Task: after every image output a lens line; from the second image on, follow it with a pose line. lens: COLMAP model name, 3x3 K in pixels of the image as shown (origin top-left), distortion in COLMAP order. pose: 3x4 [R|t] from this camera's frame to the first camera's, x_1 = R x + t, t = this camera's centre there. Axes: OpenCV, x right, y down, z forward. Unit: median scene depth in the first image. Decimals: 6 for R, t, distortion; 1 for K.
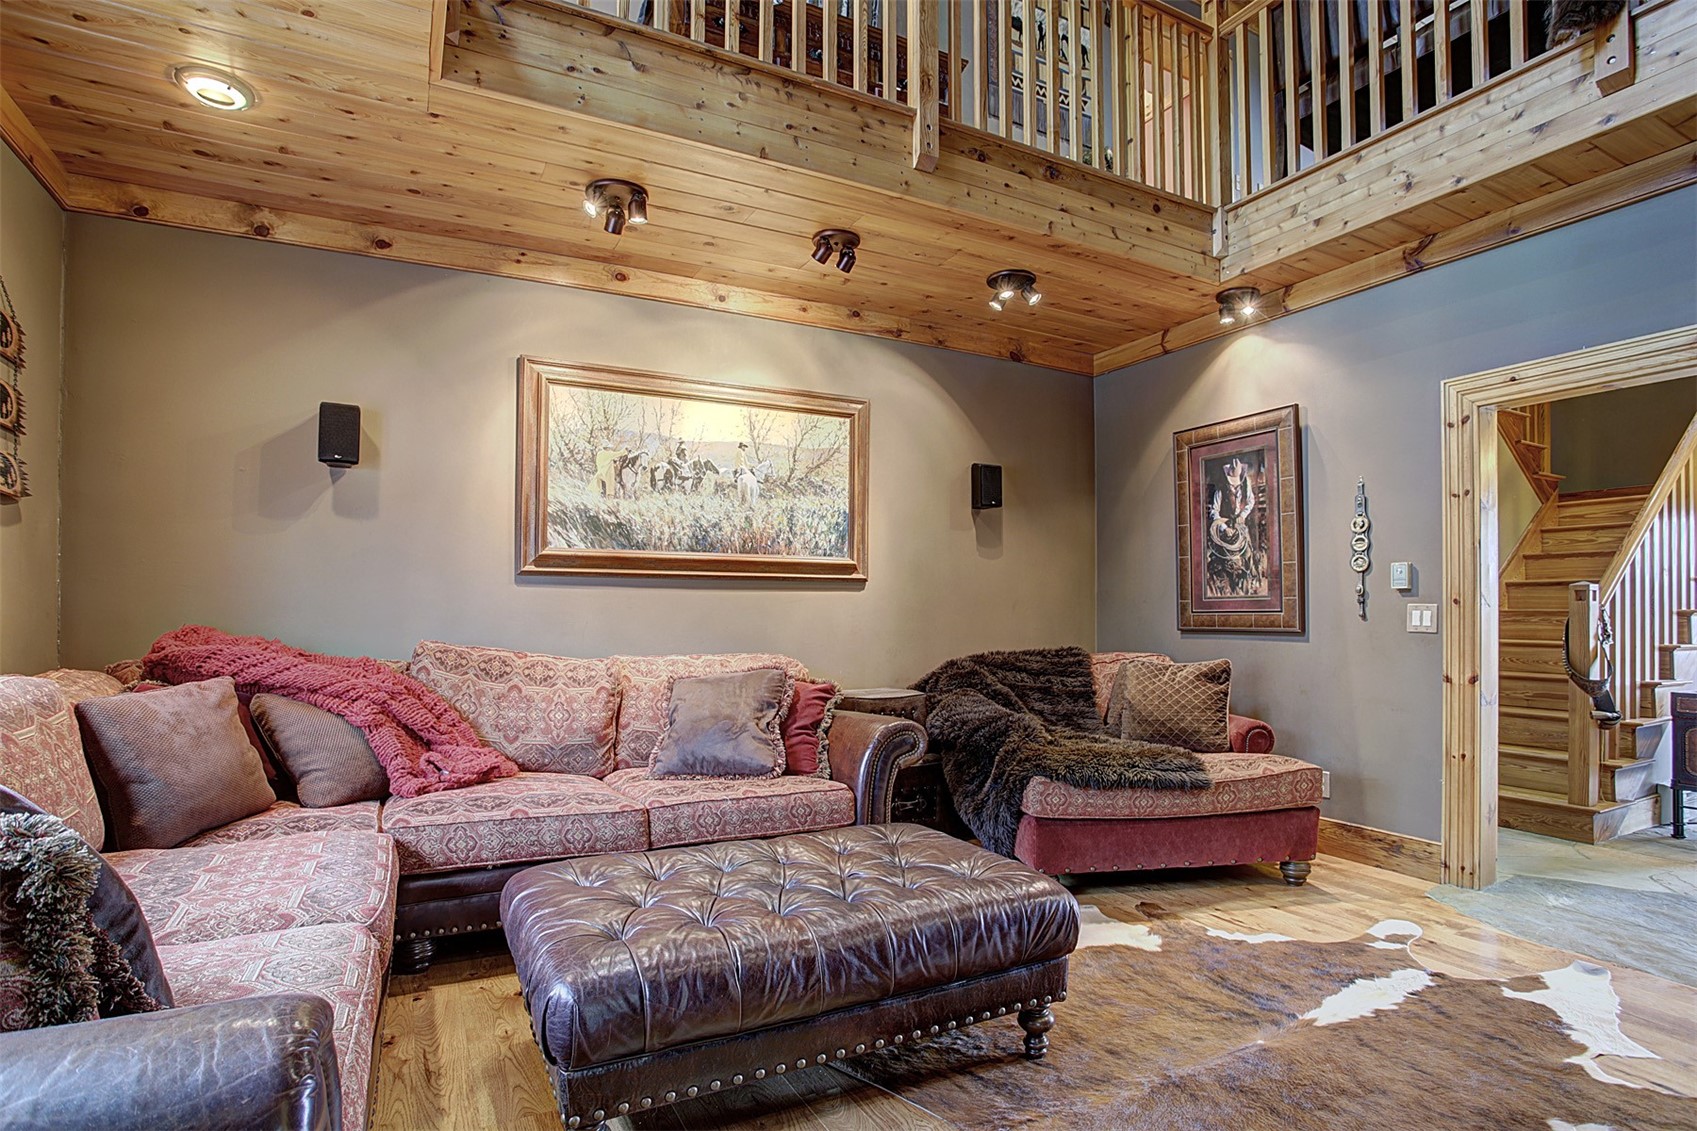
lens RADIAL K [[848.2, 0, 847.6], [0, 848.2, 608.8], [0, 0, 1]] dist [-0.024001, 0.000031]
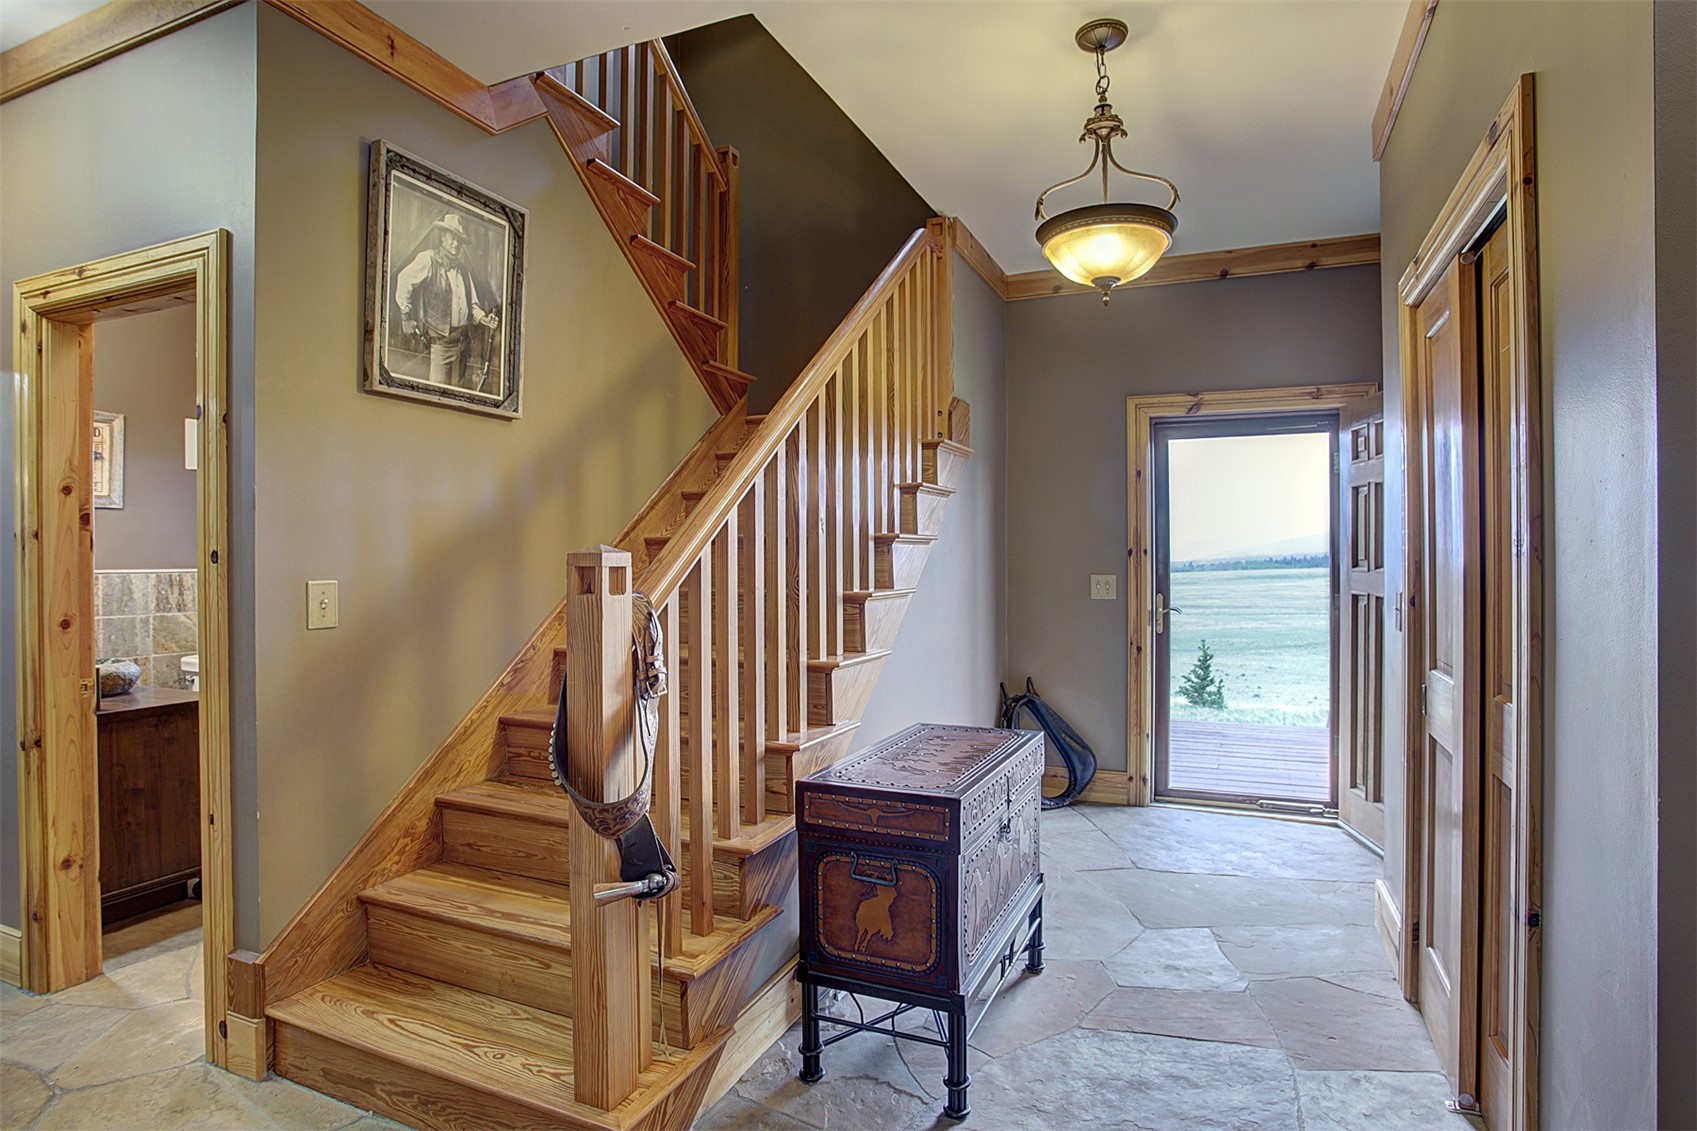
lens RADIAL K [[886.4, 0, 848.5], [0, 886.4, 565.5], [0, 0, 1]] dist [-0.000188, -0.000029]
pose [[0.779758, -0.004053, 0.626068, 0.622126], [-0.004215, 0.999922, 0.011722, -0.024073], [-0.626067, -0.011779, 0.779680, 0.524589]]
